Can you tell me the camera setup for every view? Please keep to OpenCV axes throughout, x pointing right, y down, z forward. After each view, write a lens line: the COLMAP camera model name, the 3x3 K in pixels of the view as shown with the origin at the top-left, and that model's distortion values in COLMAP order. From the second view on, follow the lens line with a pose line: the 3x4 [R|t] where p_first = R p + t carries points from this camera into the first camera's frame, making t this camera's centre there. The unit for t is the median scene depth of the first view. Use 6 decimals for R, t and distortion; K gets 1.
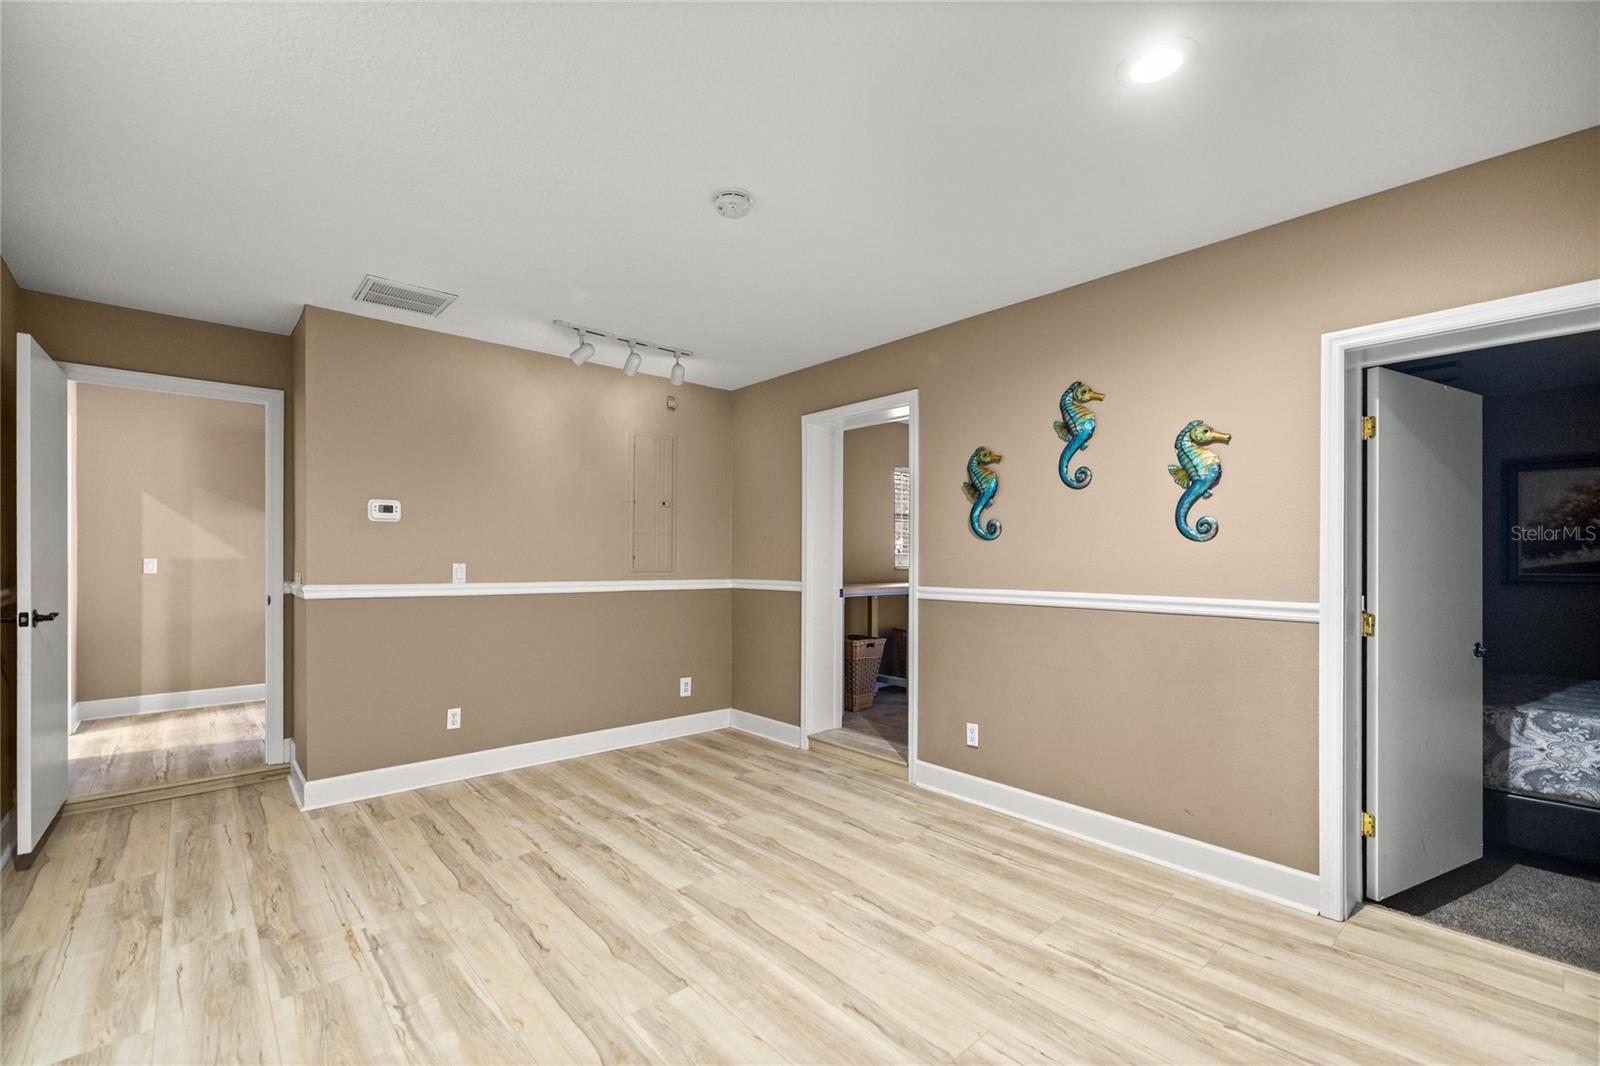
lens RADIAL K [[680.1, 0, 800.2], [0, 680.1, 548.9], [0, 0, 1]] dist [0.000682, 0.000329]
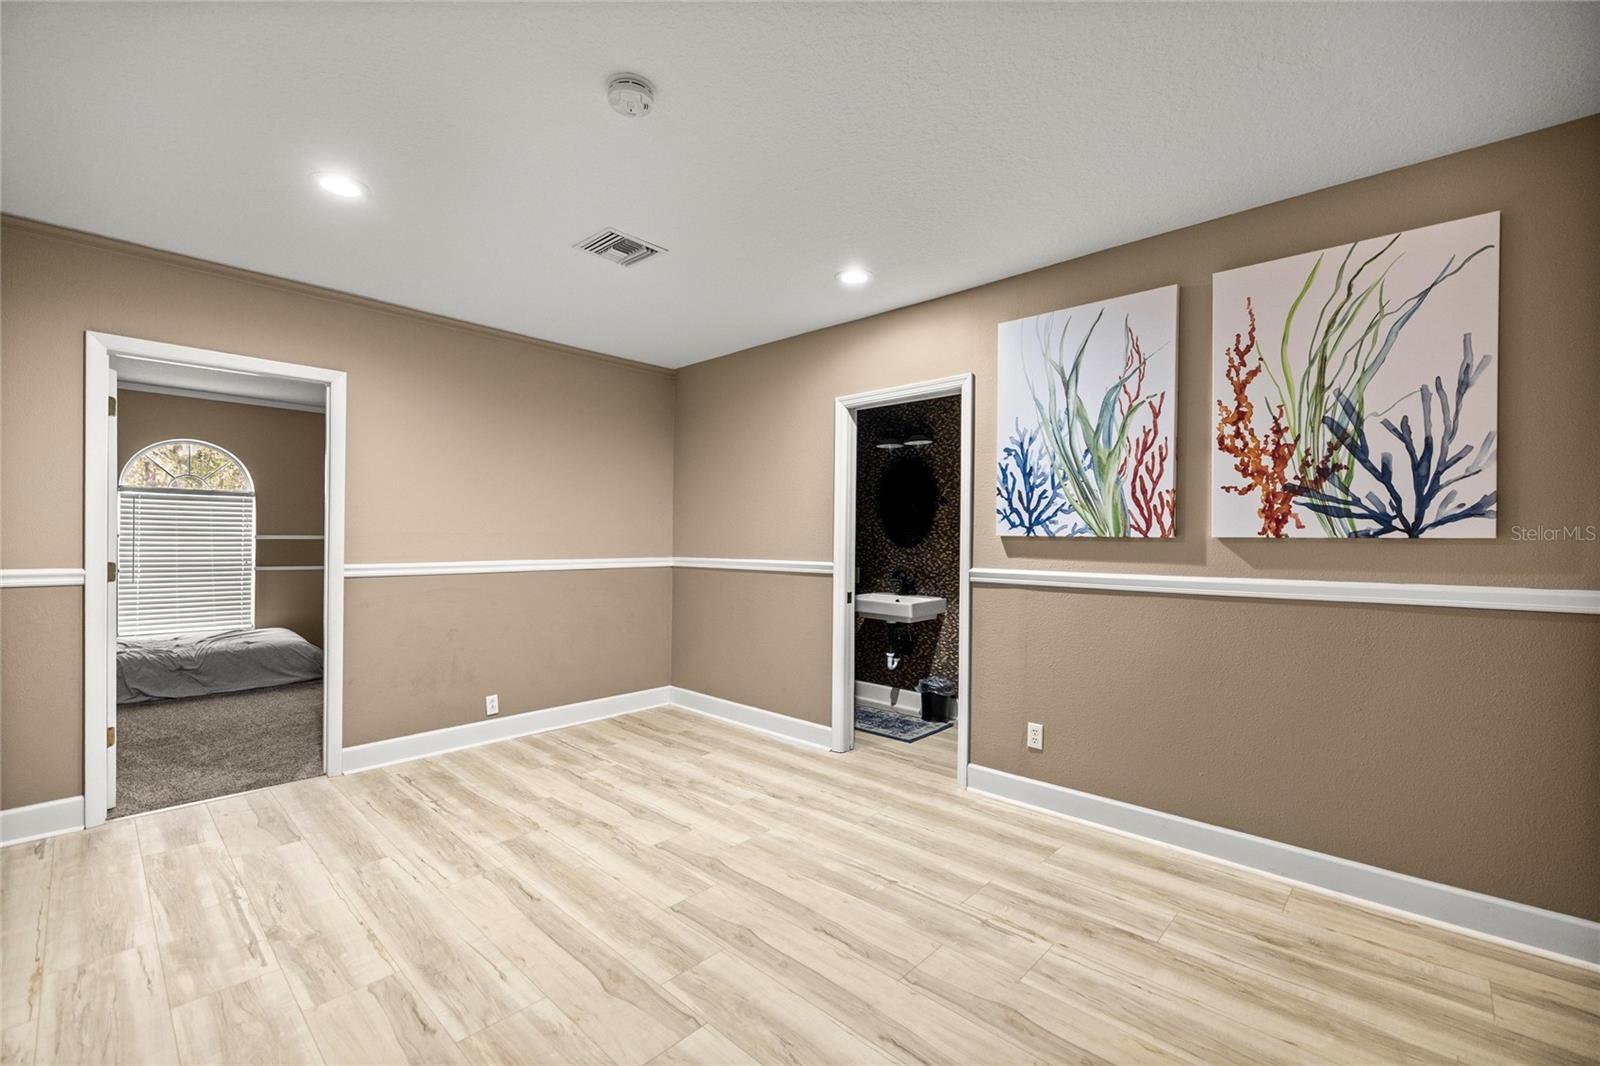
lens RADIAL K [[680.1, 0, 800.2], [0, 680.1, 548.9], [0, 0, 1]] dist [0.000682, 0.000329]
pose [[-0.996355, -0.008126, -0.084917, -0.255296], [-0.008399, 0.999961, 0.002860, 0.028613], [0.084891, 0.003563, -0.996384, 1.962992]]
